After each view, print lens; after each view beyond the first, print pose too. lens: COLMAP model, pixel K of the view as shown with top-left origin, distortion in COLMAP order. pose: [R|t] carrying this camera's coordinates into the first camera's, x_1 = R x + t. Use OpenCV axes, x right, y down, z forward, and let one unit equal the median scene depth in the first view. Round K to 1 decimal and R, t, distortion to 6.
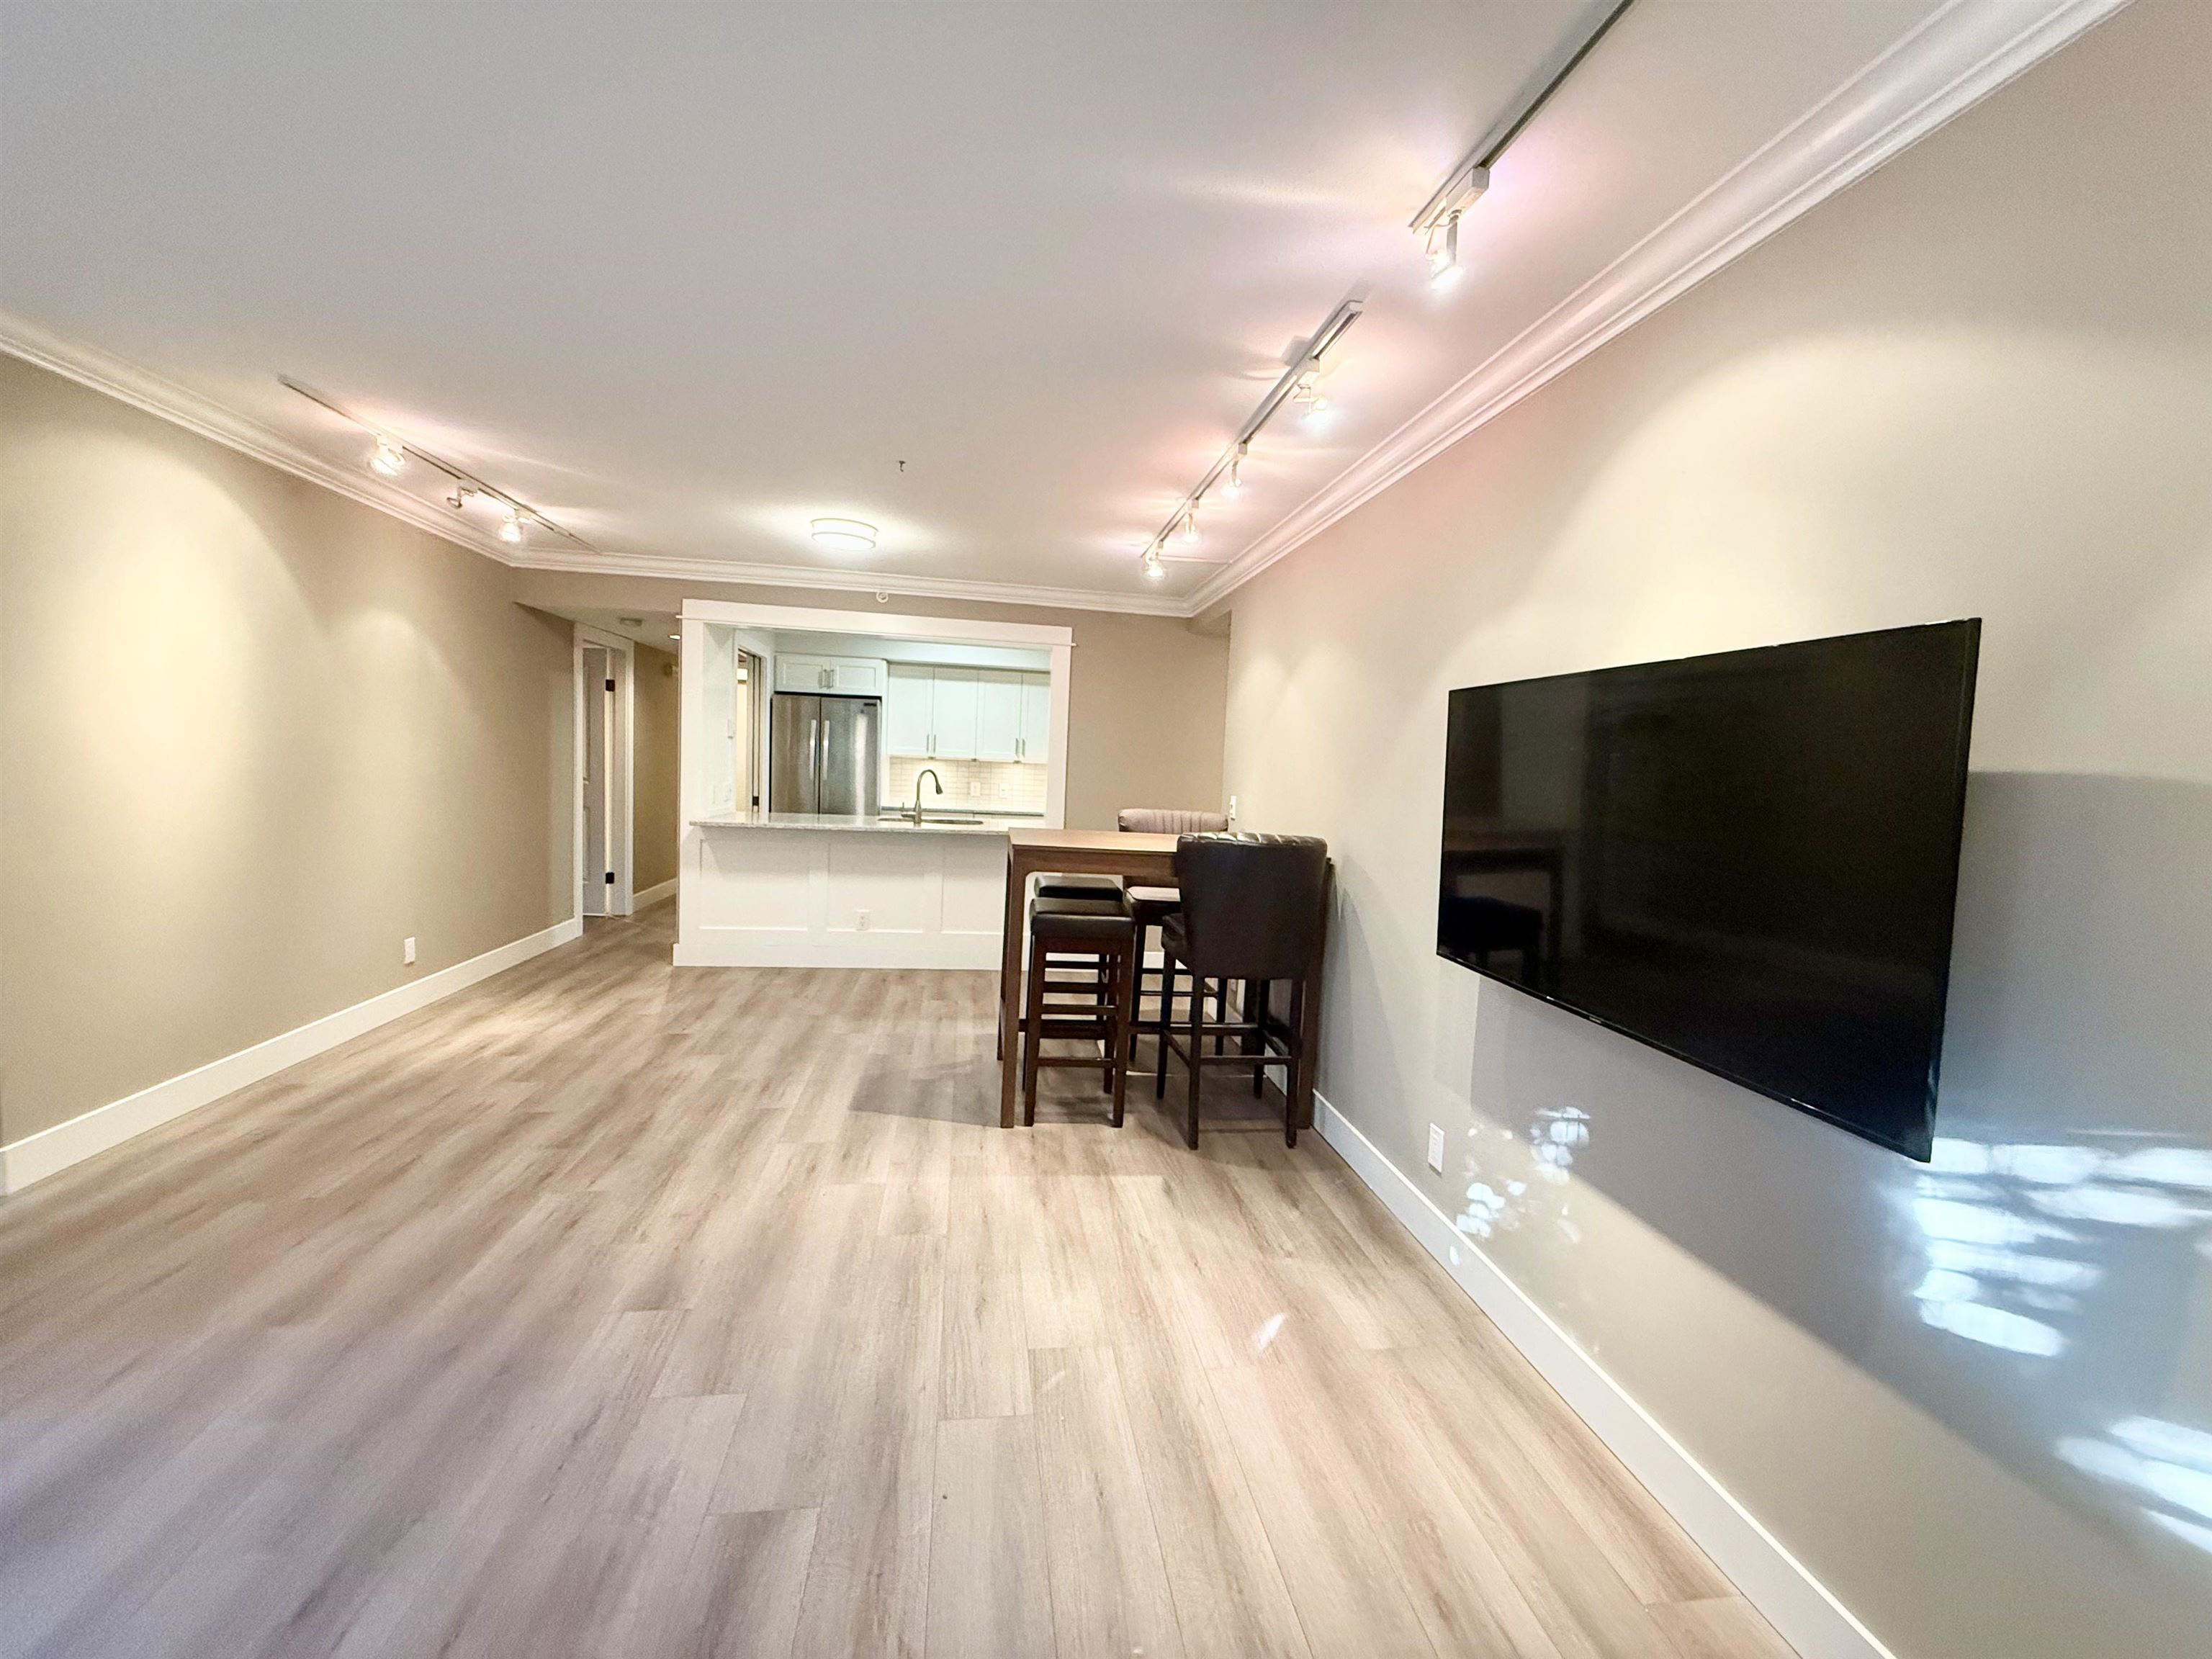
lens RADIAL K [[881.6, 0, 1103.0], [0, 881.6, 825.1], [0, 0, 1]] dist [-0.000657, 0.000073]
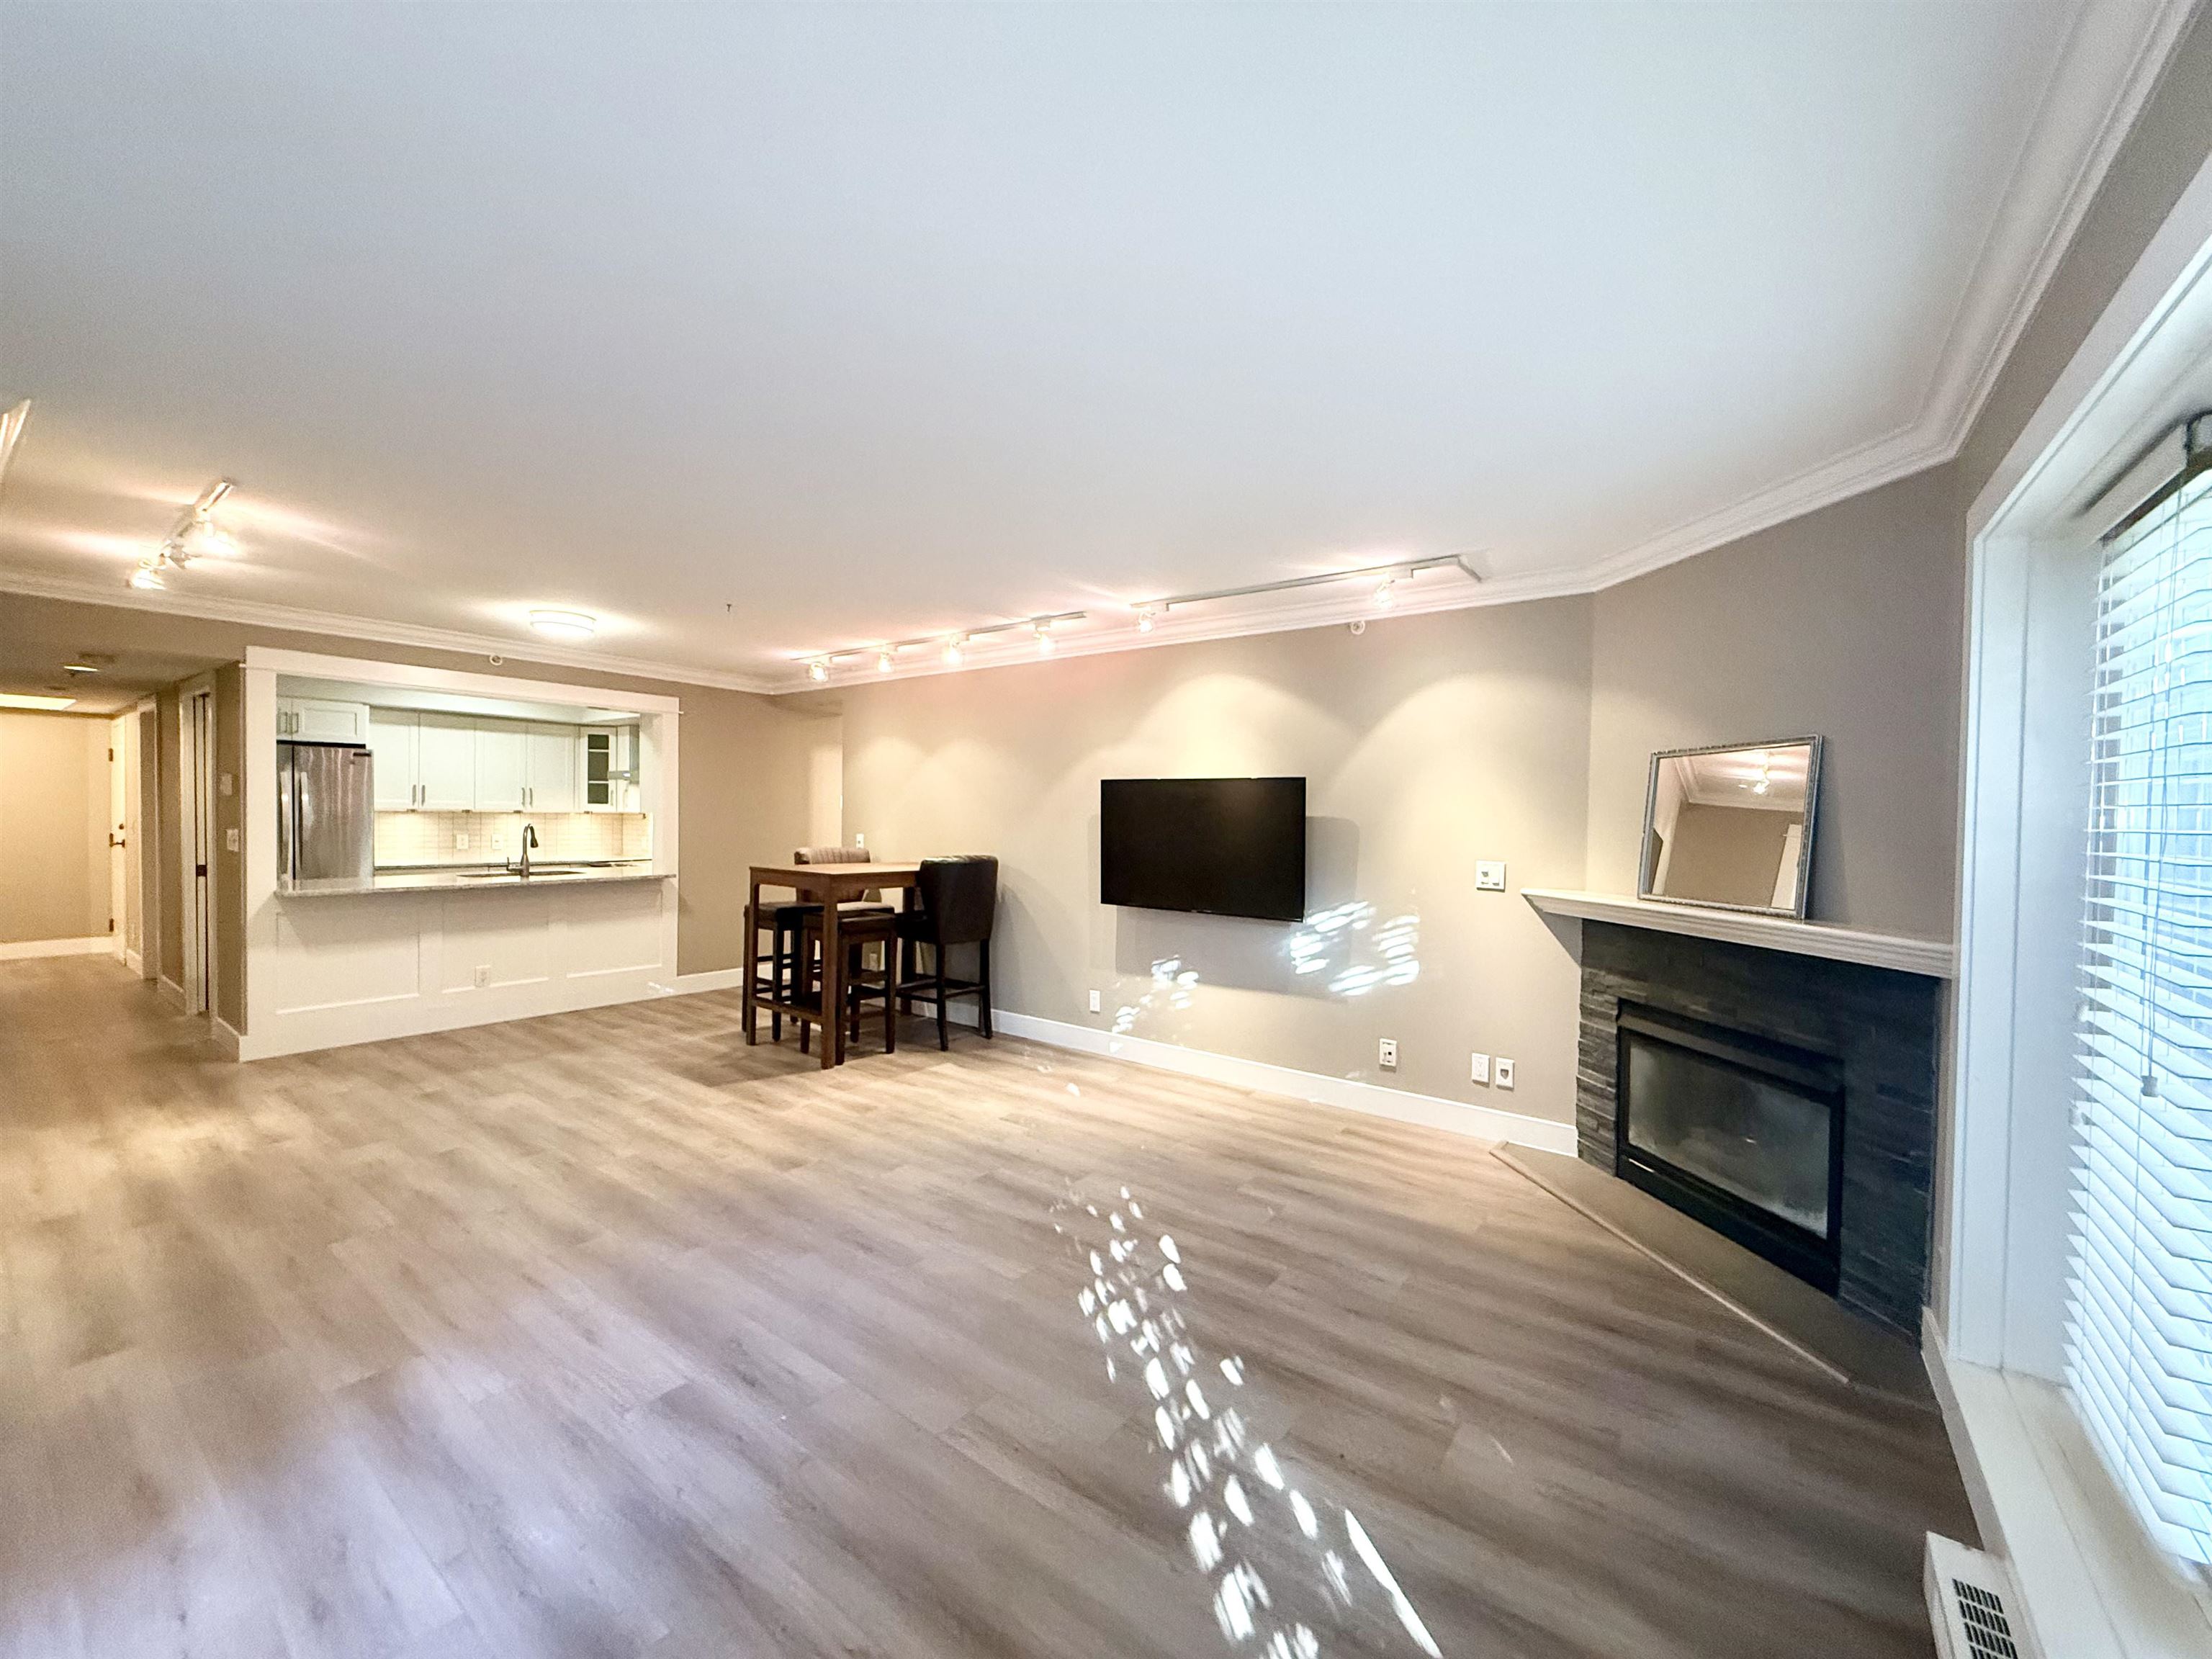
lens RADIAL K [[881.6, 0, 1104.3], [0, 881.6, 828.1], [0, 0, 1]] dist [-0.000657, 0.000073]
pose [[0.709451, -0.044910, 0.703323, -0.822634], [0.065643, 0.997840, -0.002499, -0.021057], [-0.701691, 0.047941, 0.710866, -0.388577]]
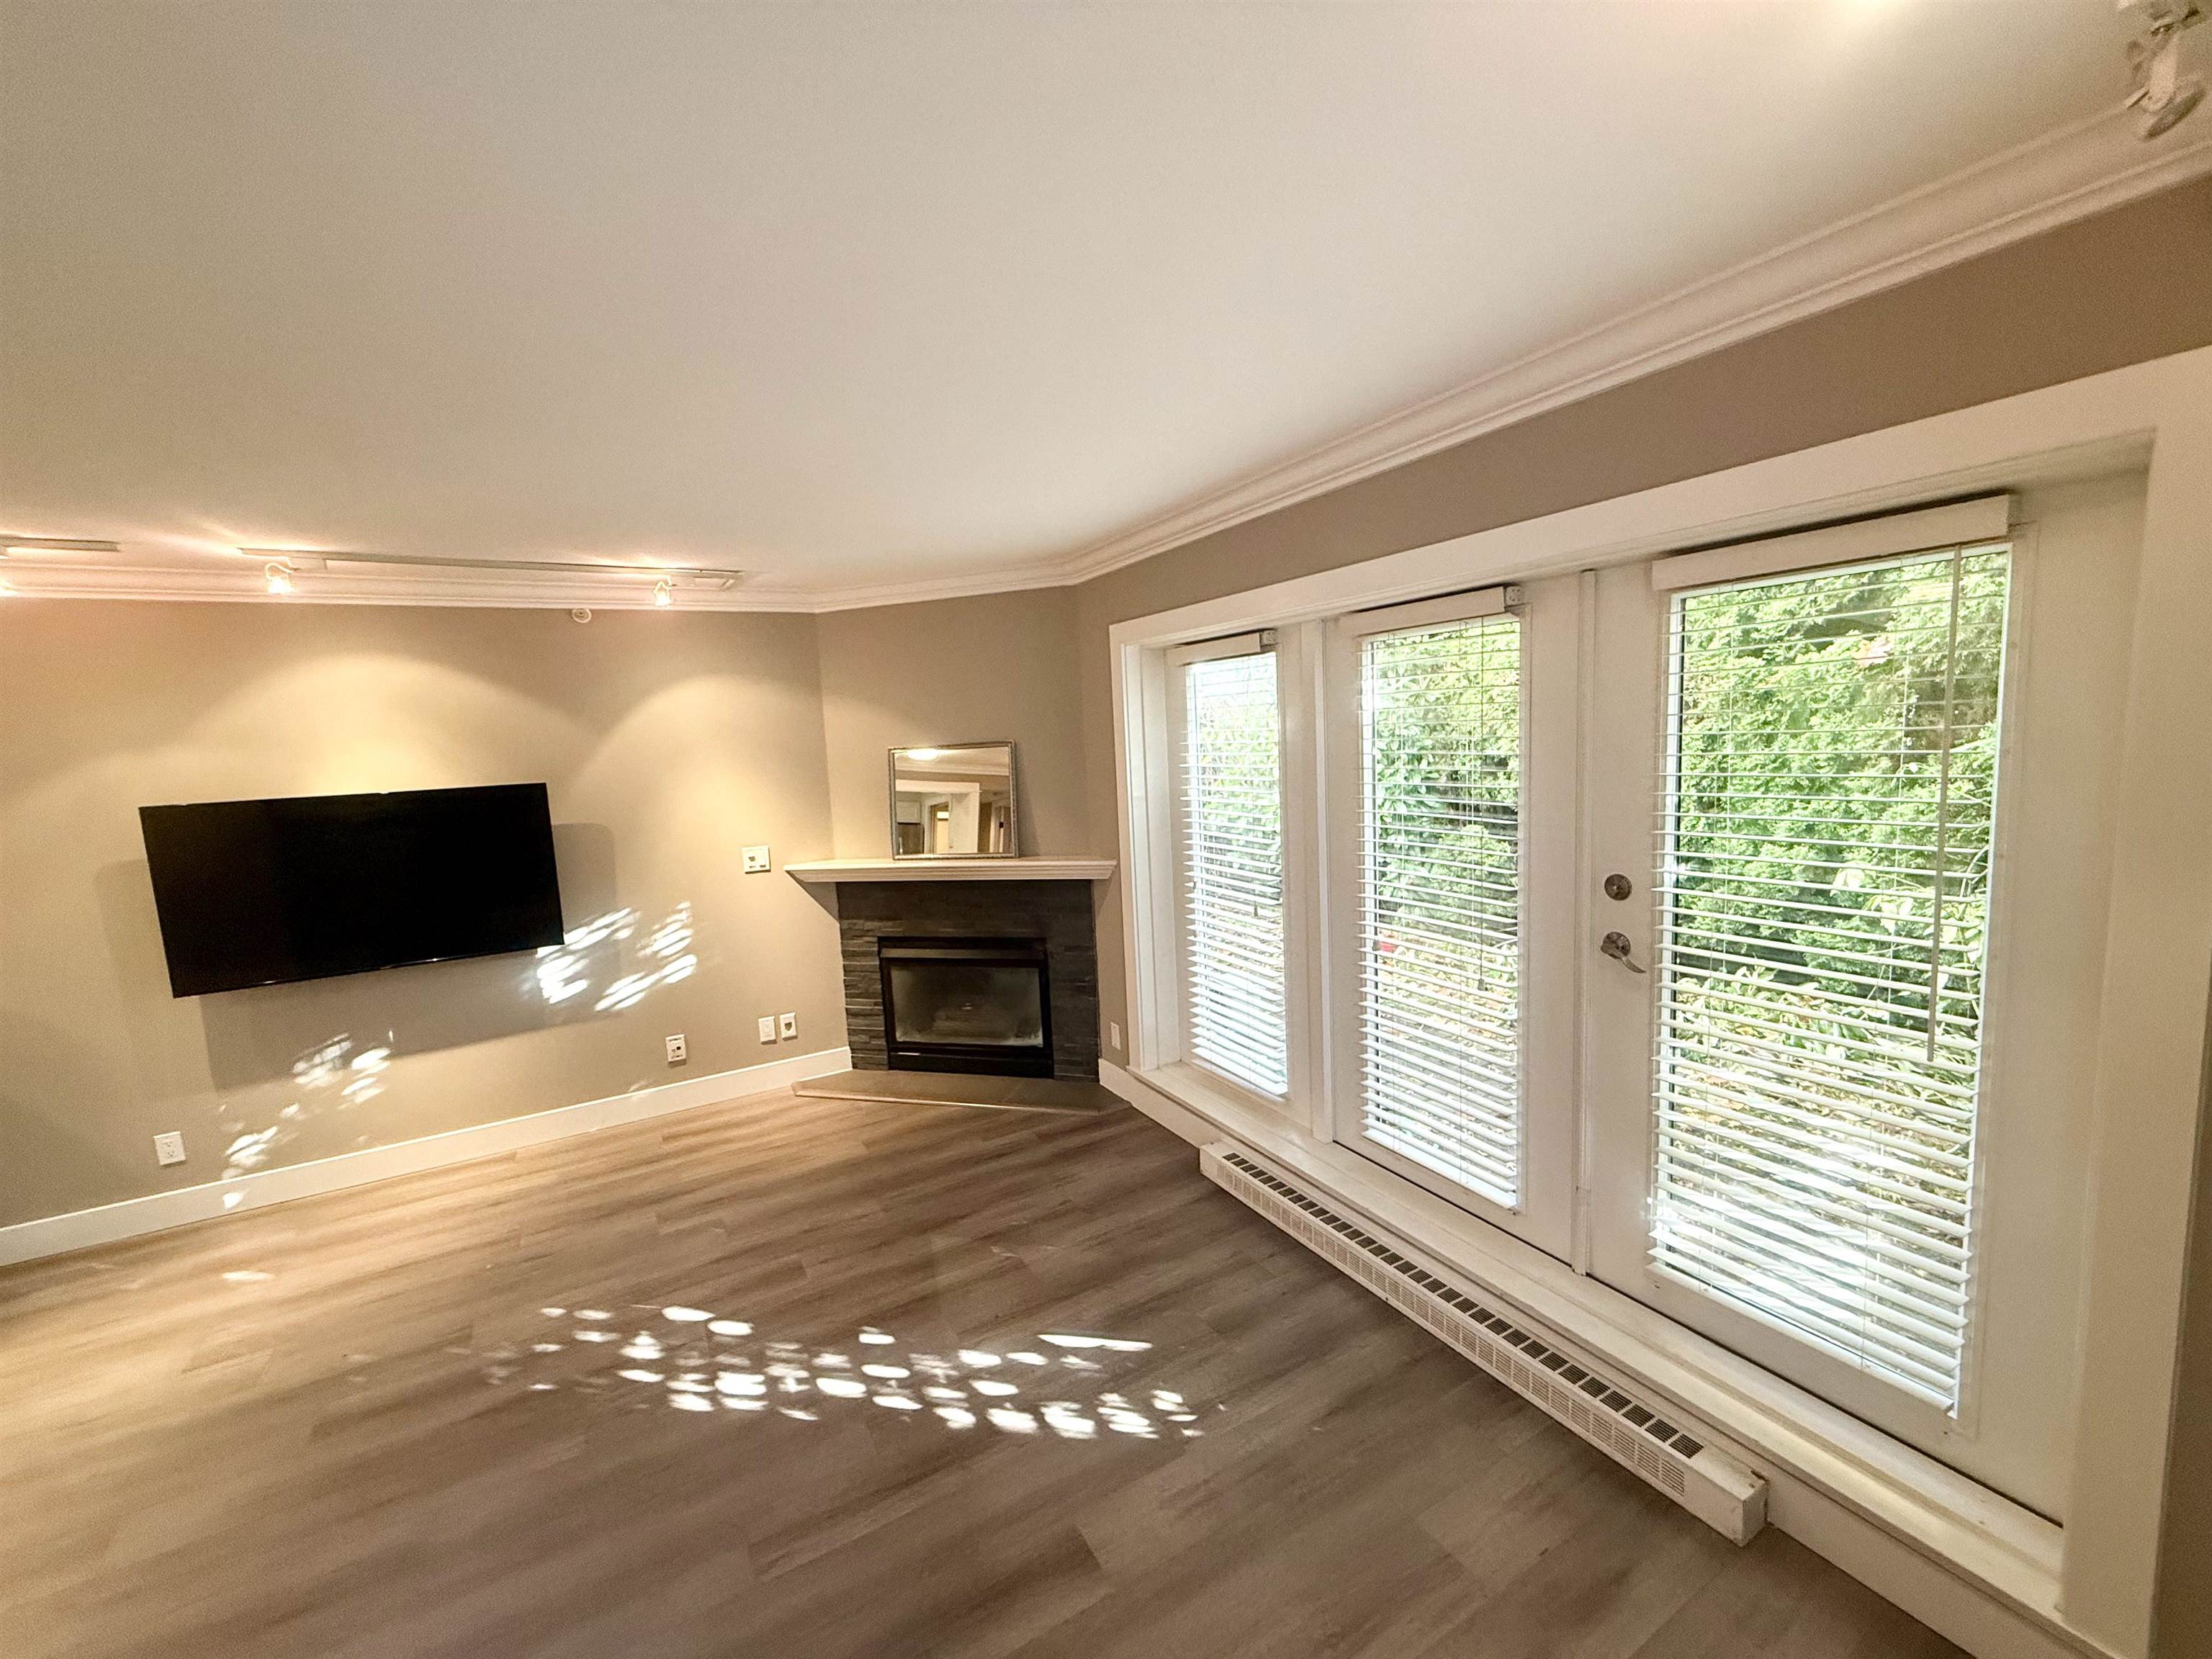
lens RADIAL K [[881.6, 0, 1103.8], [0, 881.6, 827.9], [0, 0, 1]] dist [-0.000657, 0.000073]
pose [[-0.362627, -0.128665, 0.923010, -1.028229], [0.099390, 0.979436, 0.175578, -0.156496], [-0.926619, 0.155407, -0.342381, 0.070444]]
